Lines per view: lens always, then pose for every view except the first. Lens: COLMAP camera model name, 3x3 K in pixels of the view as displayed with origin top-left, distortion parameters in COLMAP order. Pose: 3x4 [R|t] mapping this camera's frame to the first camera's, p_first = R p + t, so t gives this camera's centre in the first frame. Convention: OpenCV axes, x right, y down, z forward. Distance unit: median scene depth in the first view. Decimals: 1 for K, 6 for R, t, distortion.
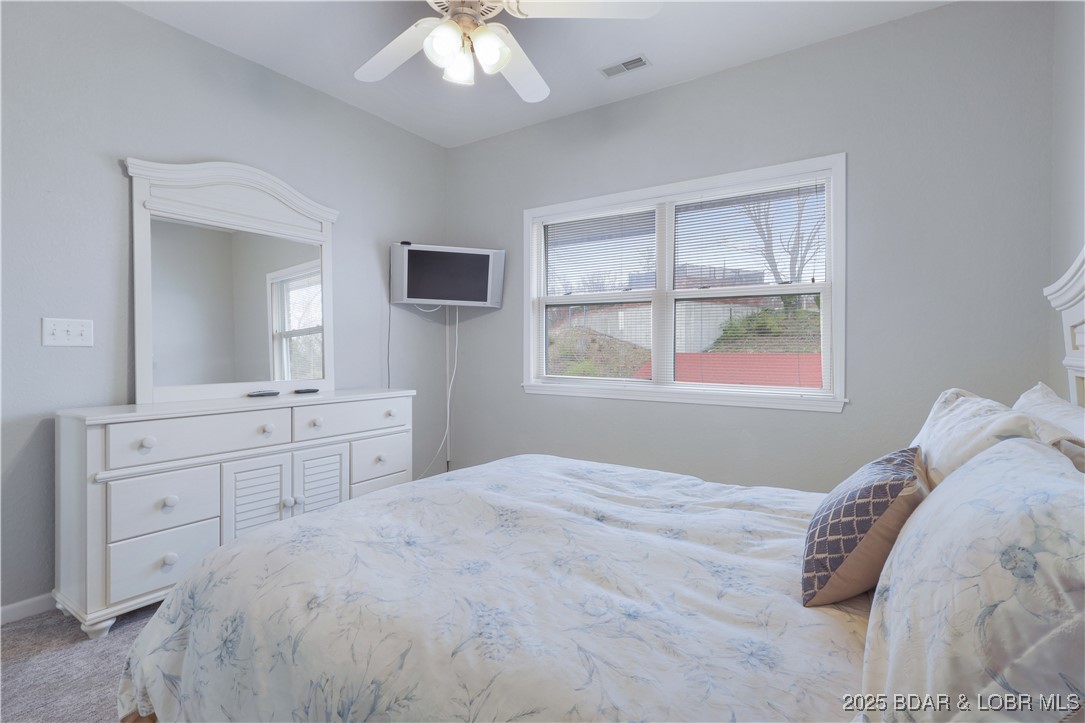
lens RADIAL K [[534.7, 0, 540.3], [0, 534.7, 349.3], [0, 0, 1]] dist [0.000545, -0.000360]
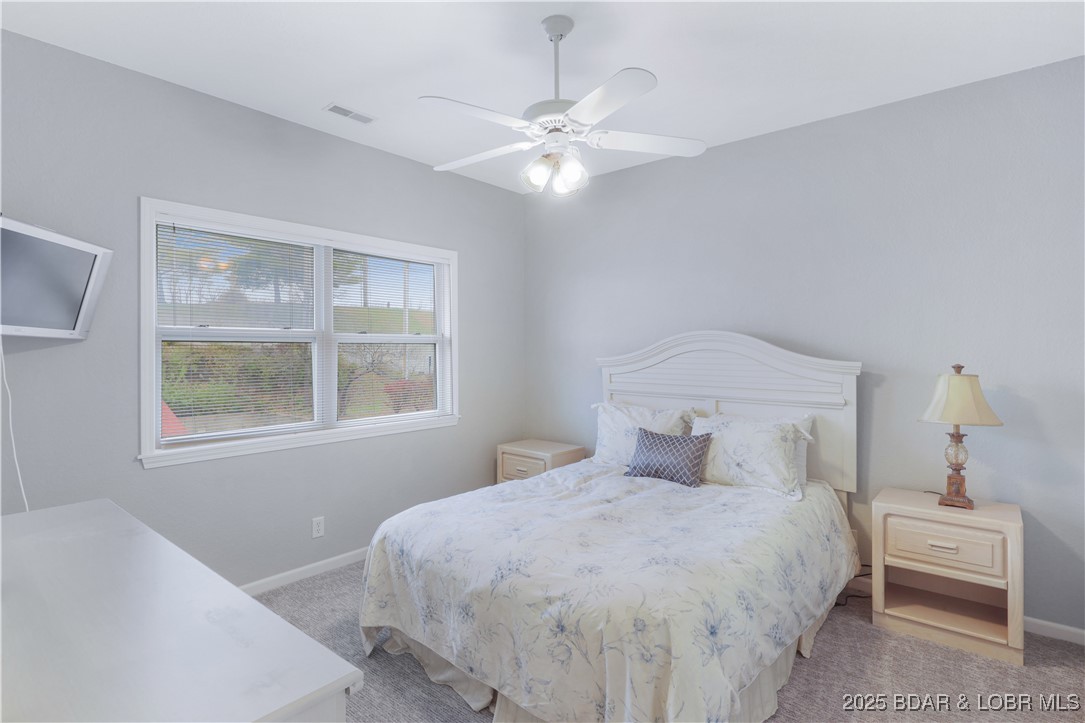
lens RADIAL K [[558.2, 0, 549.6], [0, 558.2, 344.8], [0, 0, 1]] dist [0.000654, 0.000087]
pose [[0.084997, 0.000028, 0.996381, -1.014480], [0.003167, 0.999995, -0.000299, -0.108067], [-0.996376, 0.003181, 0.084997, 0.634742]]
